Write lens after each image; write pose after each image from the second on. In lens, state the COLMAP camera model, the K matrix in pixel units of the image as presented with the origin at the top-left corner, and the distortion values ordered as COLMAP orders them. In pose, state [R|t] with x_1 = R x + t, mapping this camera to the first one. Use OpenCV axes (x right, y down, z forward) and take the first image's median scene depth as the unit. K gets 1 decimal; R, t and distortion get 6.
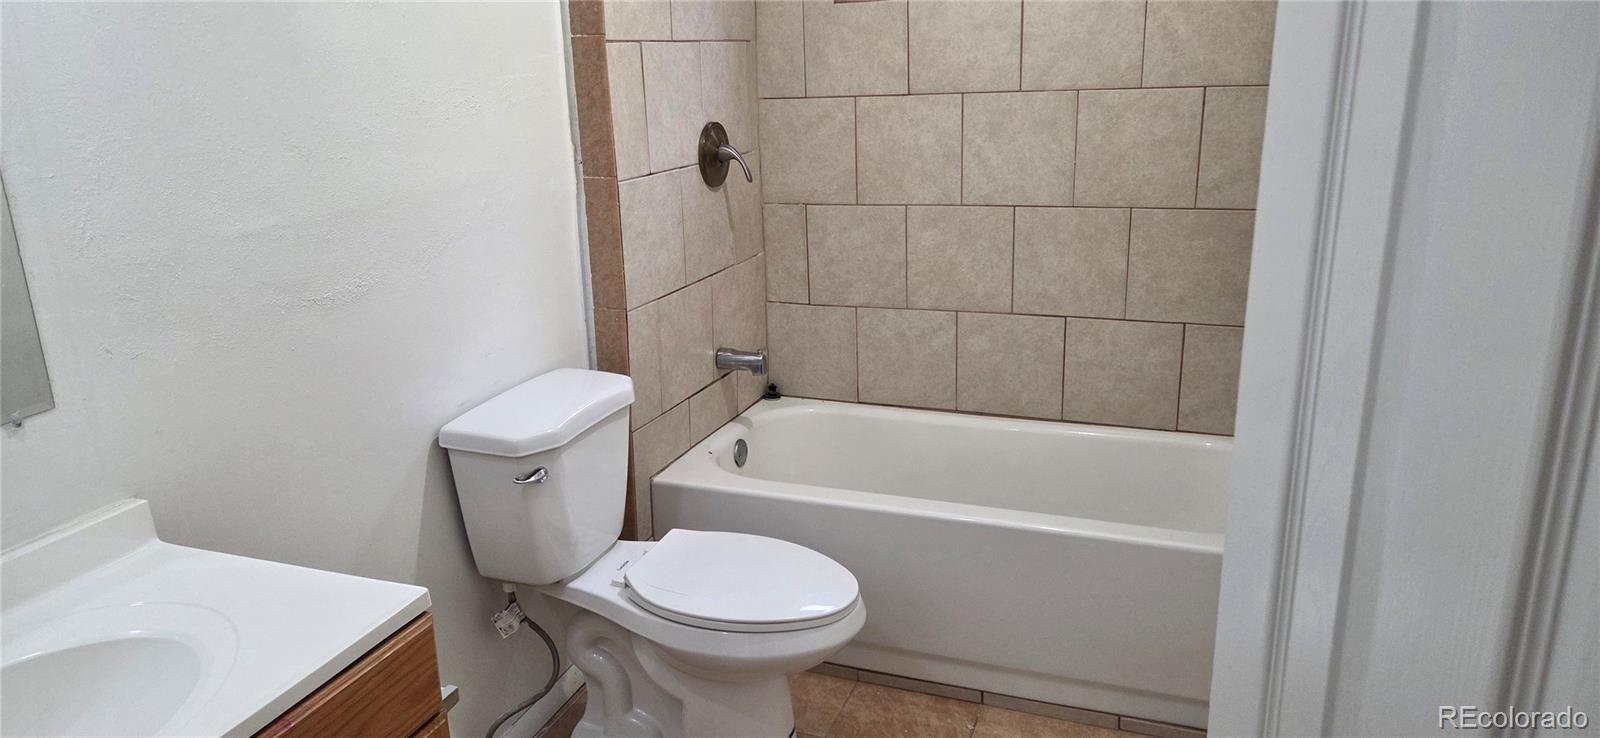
lens RADIAL K [[1069.5, 0, 811.5], [0, 1069.5, 366.6], [0, 0, 1]] dist [0.049762, -0.034803]
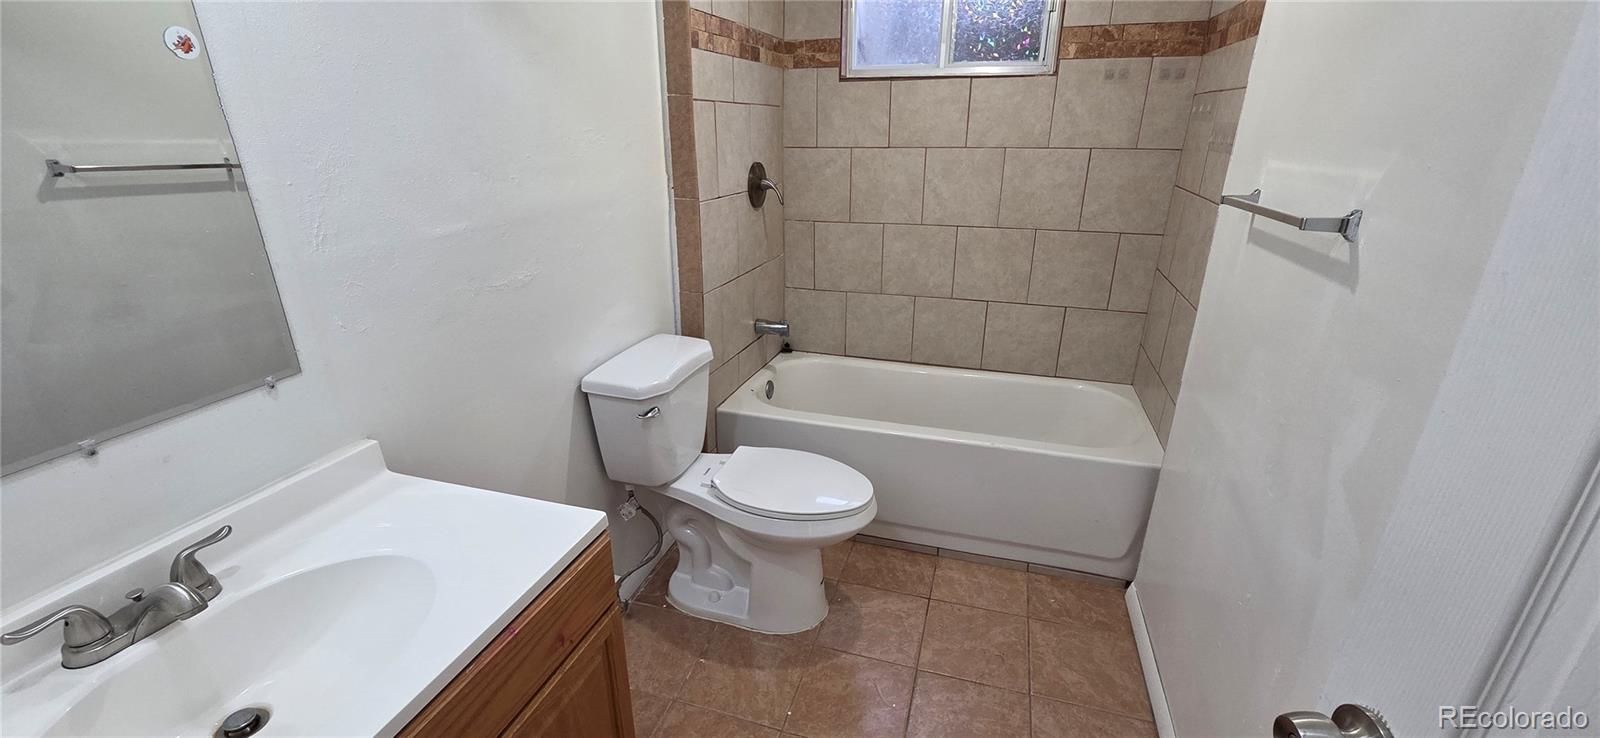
lens RADIAL K [[642.2, 0, 806.8], [0, 642.2, 376.9], [0, 0, 1]] dist [0.003021, 0.000977]
pose [[0.997401, 0.006187, 0.071780, -0.094102], [-0.012234, 0.996381, 0.084110, -0.015272], [-0.071000, -0.084770, 0.993868, 0.122975]]
